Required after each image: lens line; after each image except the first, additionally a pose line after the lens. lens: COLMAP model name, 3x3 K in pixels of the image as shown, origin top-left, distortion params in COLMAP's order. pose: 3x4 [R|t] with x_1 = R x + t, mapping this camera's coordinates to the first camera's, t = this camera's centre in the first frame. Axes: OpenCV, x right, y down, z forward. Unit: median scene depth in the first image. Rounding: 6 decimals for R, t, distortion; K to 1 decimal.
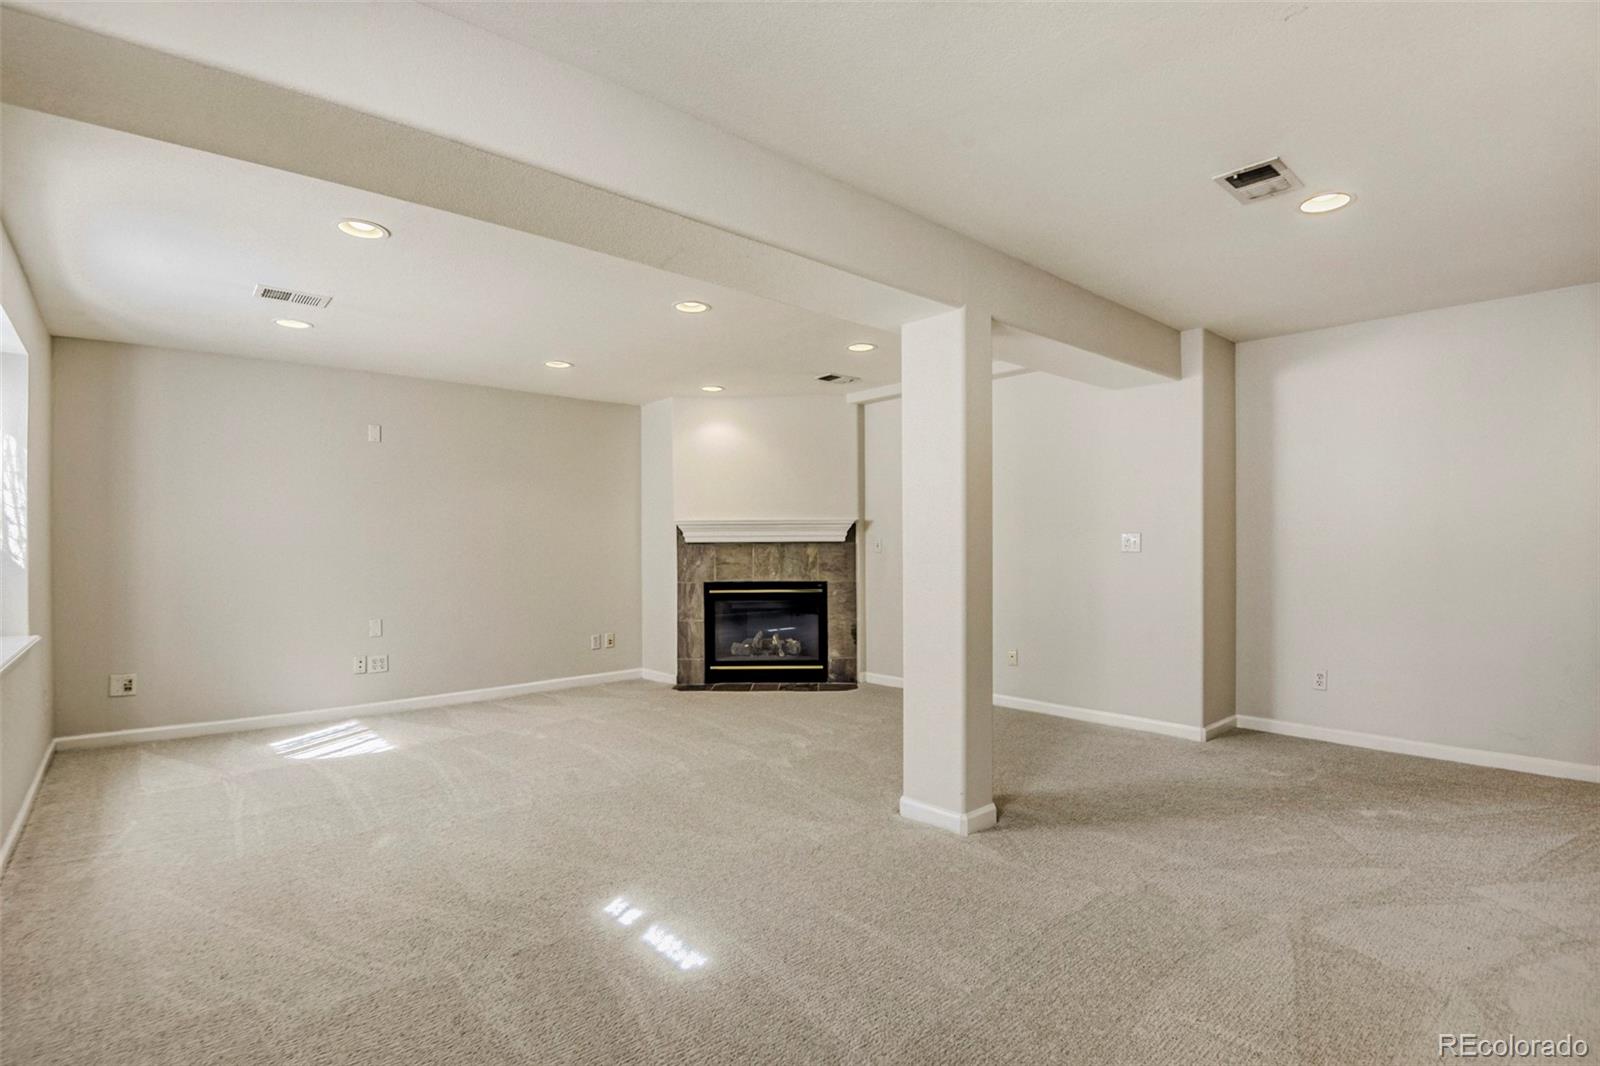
lens RADIAL K [[758.9, 0, 799.3], [0, 758.9, 543.5], [0, 0, 1]] dist [-0.025463, -0.009307]
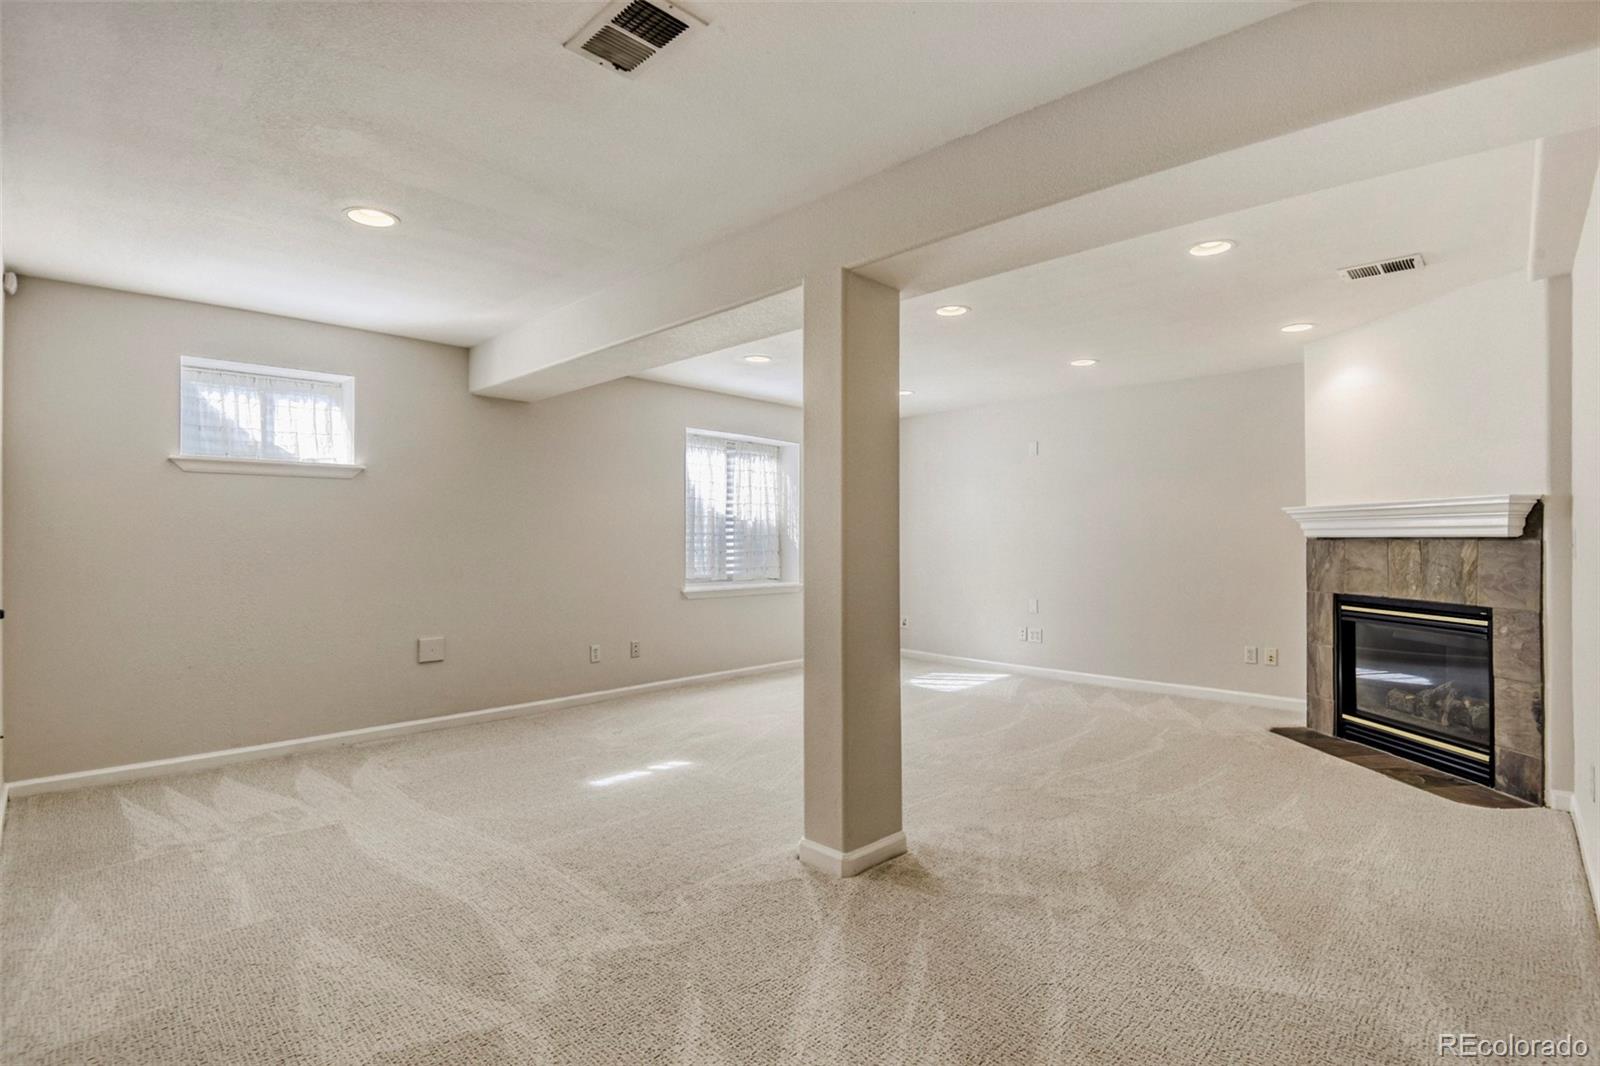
lens RADIAL K [[758.9, 0, 798.2], [0, 758.9, 525.1], [0, 0, 1]] dist [-0.025463, -0.009307]
pose [[0.056119, -0.012413, -0.998347, 0.548843], [-0.001953, 0.999919, -0.012542, -0.003224], [0.998422, 0.002654, 0.056091, 0.458038]]
